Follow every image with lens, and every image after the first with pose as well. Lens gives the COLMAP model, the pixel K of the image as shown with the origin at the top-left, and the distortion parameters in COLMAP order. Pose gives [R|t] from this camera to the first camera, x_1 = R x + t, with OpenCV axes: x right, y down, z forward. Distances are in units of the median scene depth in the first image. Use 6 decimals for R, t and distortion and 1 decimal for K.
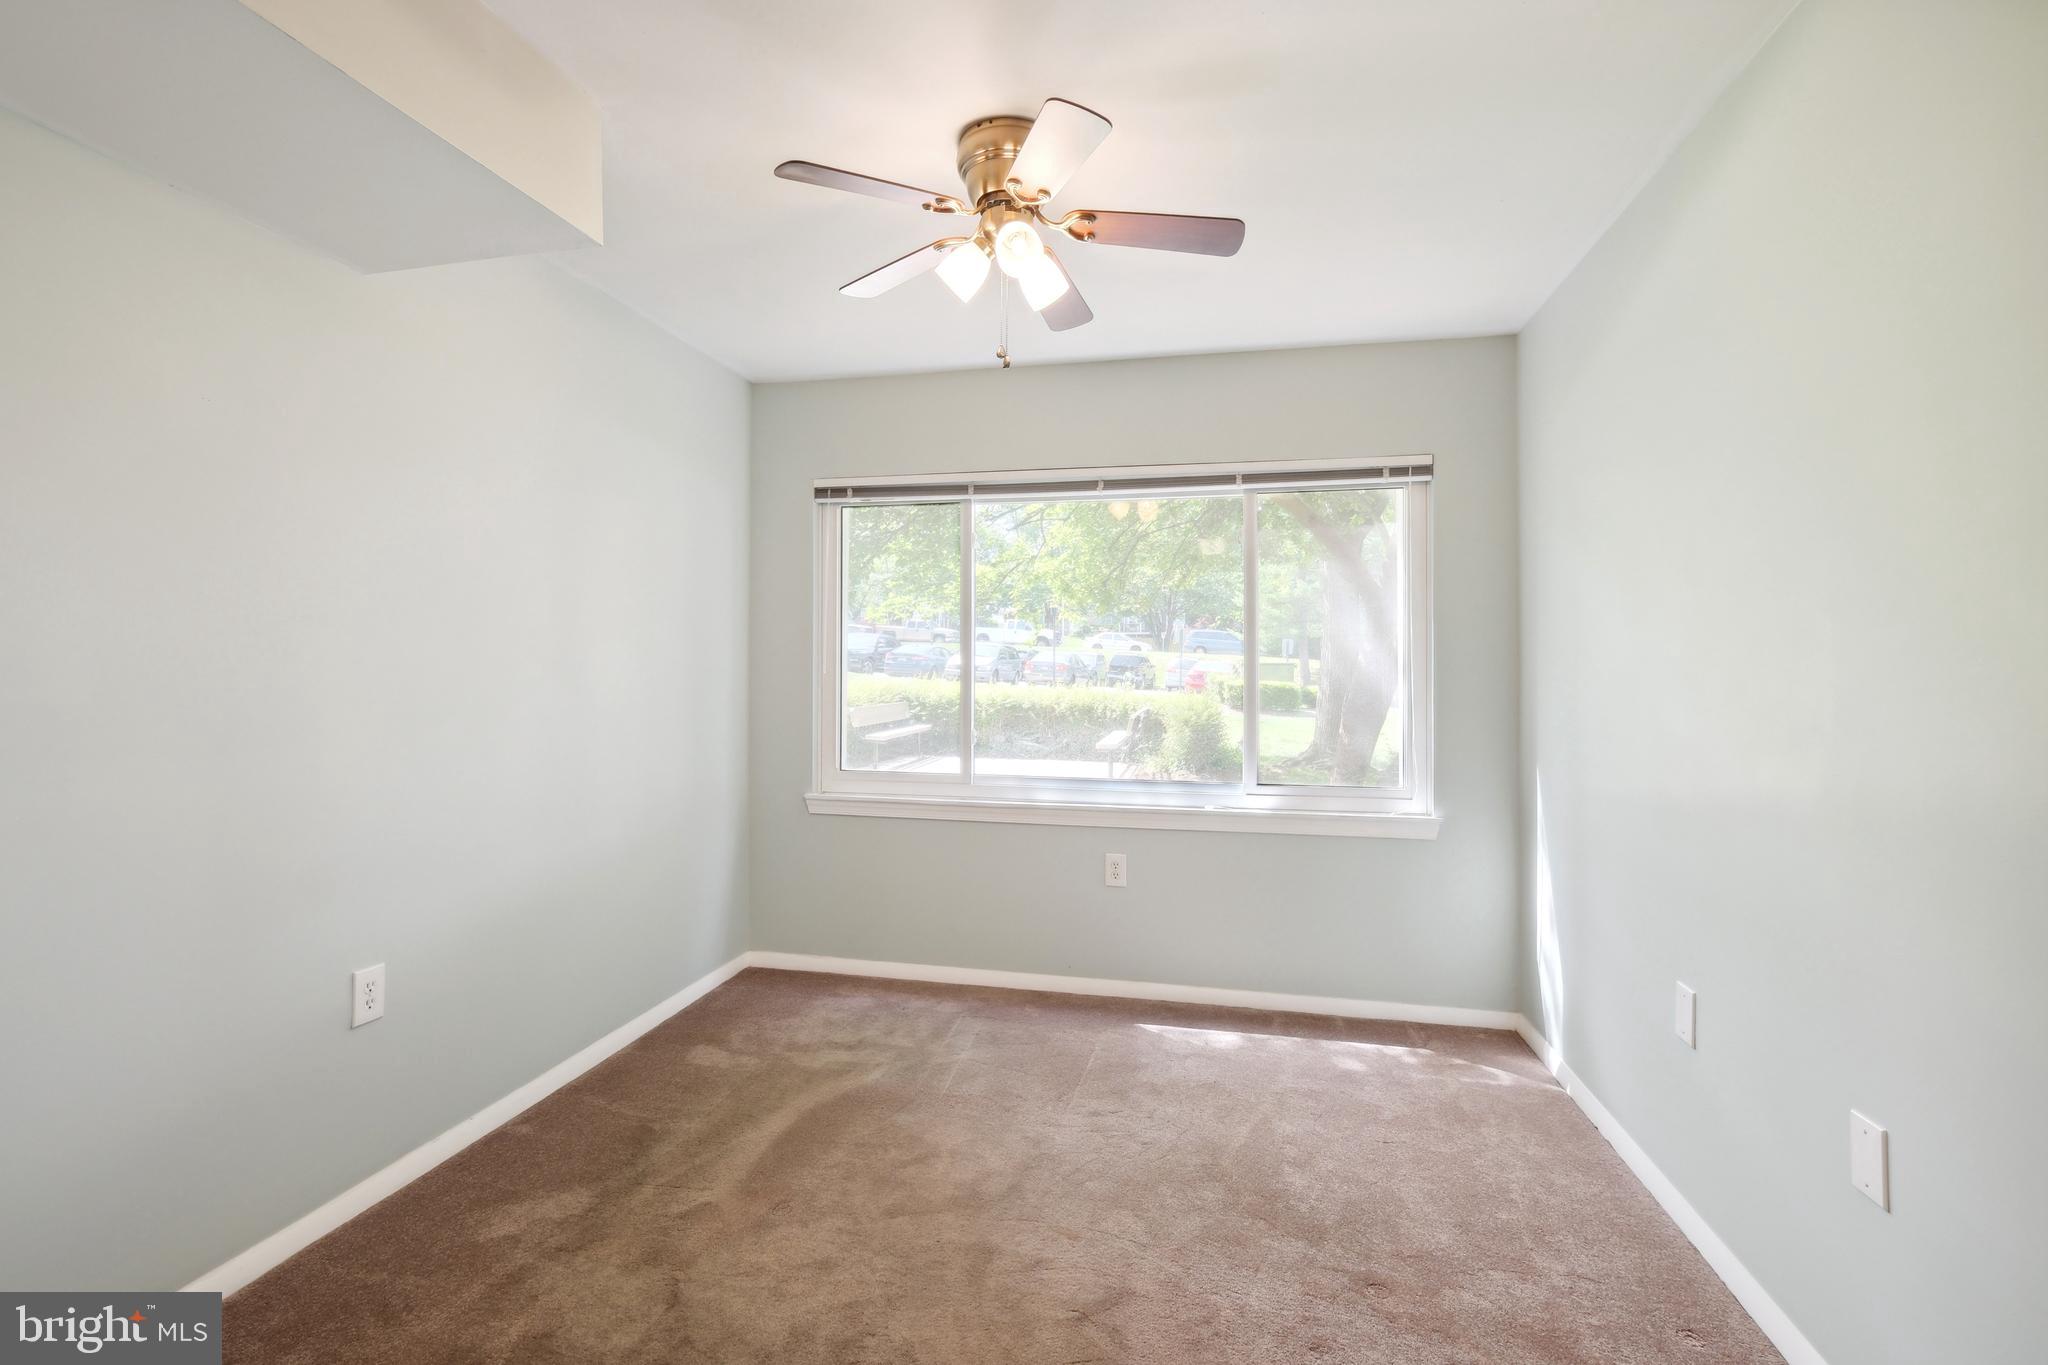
lens RADIAL K [[930.9, 0, 1018.3], [0, 930.9, 656.3], [0, 0, 1]] dist [0.001383, 0.000059]
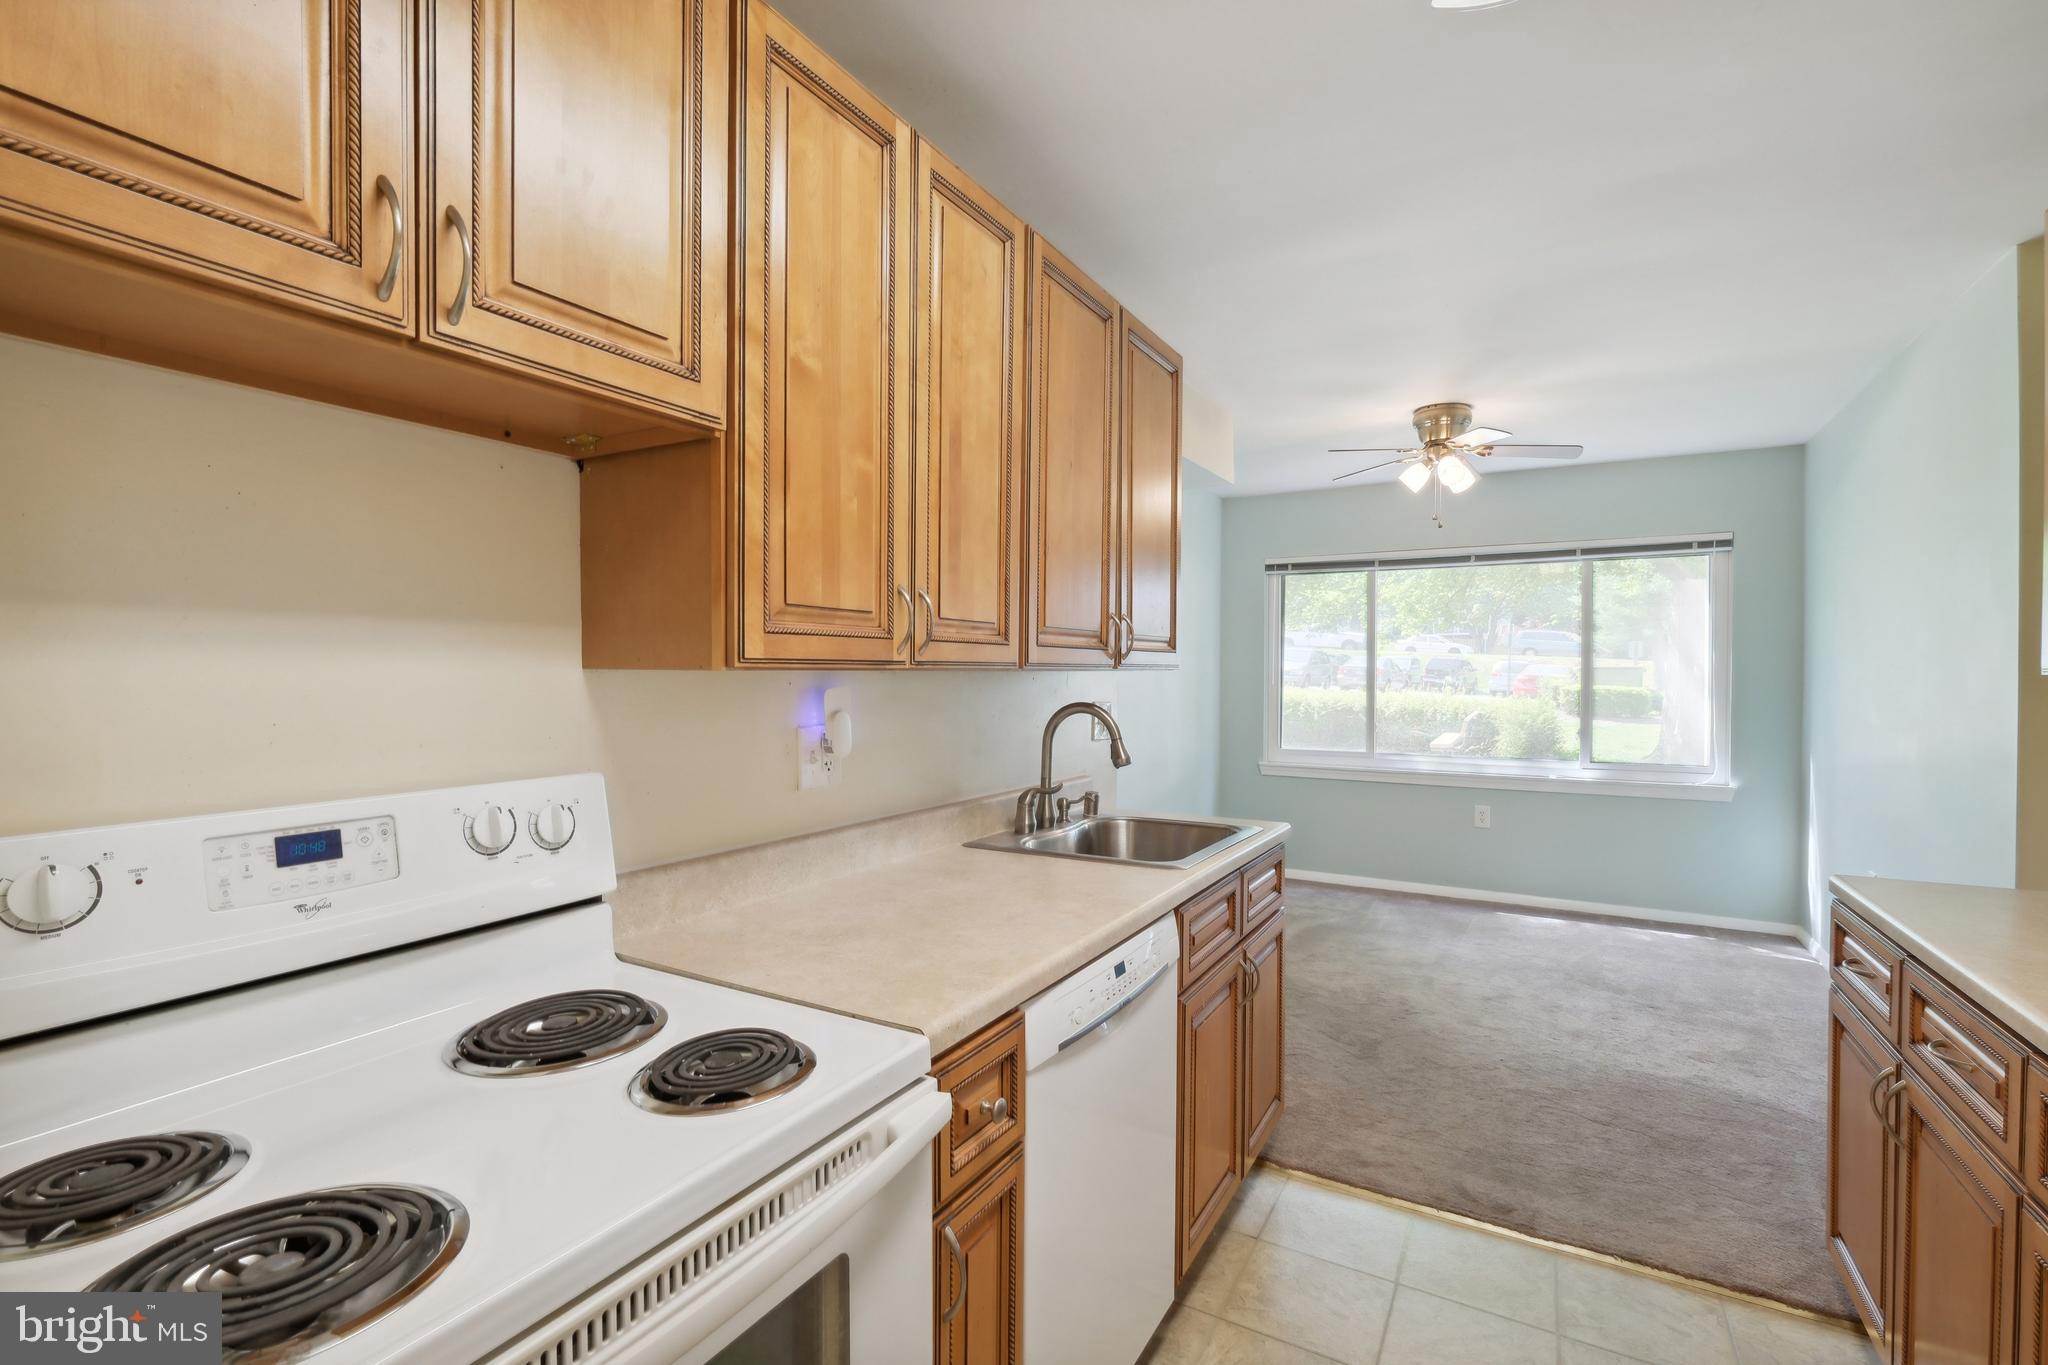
lens RADIAL K [[924.5, 0, 1018.1], [0, 924.5, 688.9], [0, 0, 1]] dist [-0.001752, -0.000189]
pose [[0.952012, 0.001874, -0.306055, -0.151442], [0.007741, 0.999514, 0.030199, -0.026443], [0.305963, -0.031119, 0.951535, -0.636962]]
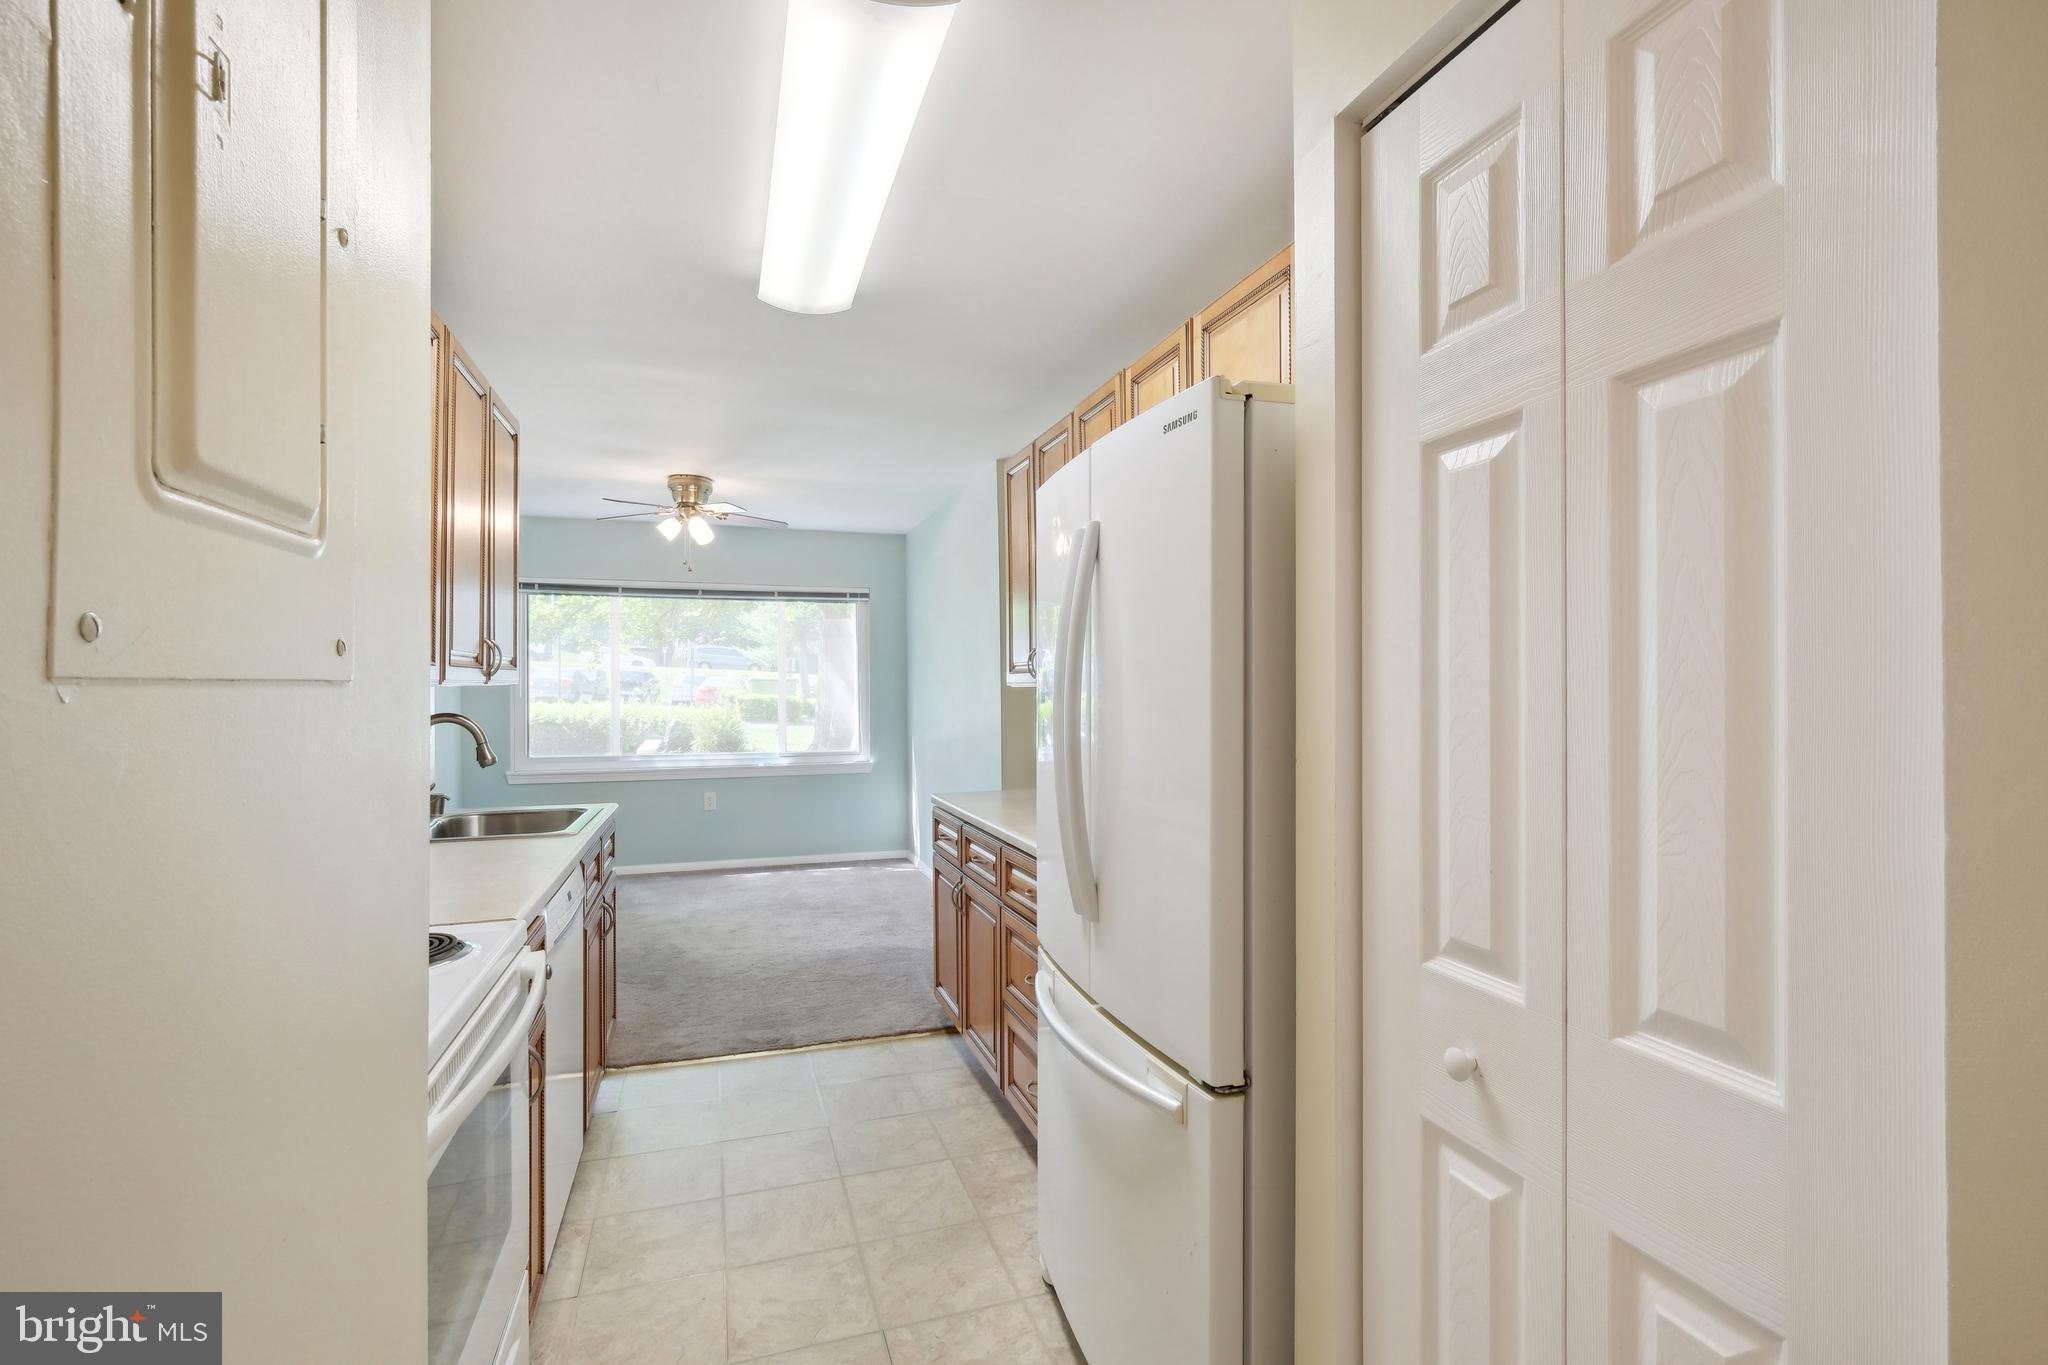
lens RADIAL K [[924.5, 0, 1018.1], [0, 924.5, 688.9], [0, 0, 1]] dist [-0.001752, -0.000189]
pose [[0.864580, -0.010129, 0.502394, -0.286698], [-0.000463, 0.999780, 0.020953, -0.033074], [-0.502496, -0.018348, 0.864385, -0.894136]]
